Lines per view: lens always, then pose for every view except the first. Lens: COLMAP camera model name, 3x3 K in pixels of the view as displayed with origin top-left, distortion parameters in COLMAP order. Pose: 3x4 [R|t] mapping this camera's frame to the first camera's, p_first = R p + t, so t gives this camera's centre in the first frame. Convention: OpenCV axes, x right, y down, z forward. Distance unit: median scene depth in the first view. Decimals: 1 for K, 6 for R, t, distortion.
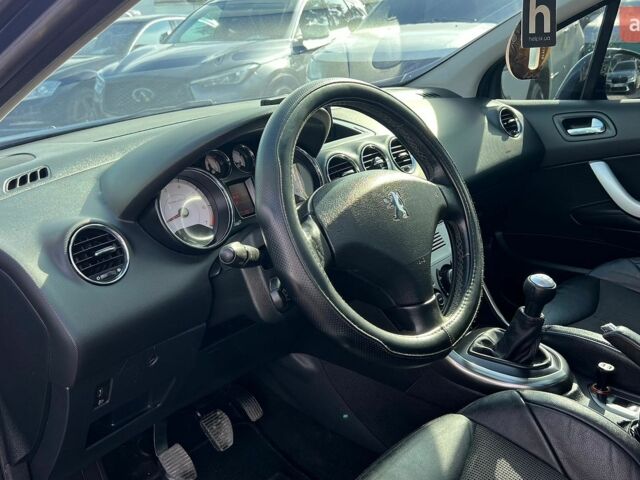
lens RADIAL K [[638.7, 0, 320.0], [0, 638.7, 240.0], [0, 0, 1]] dist [0.106720, -0.212328]
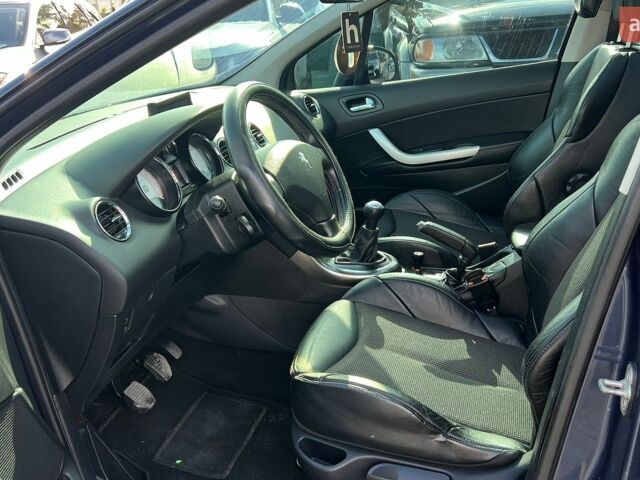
lens RADIAL K [[636.0, 0, 320.0], [0, 636.0, 240.0], [0, 0, 1]] dist [0.192603, -0.398072]
pose [[0.912732, -0.171101, 0.371006, -0.333364], [0.169040, 0.984863, 0.038335, 0.061600], [-0.371949, 0.027725, 0.927839, -0.335956]]
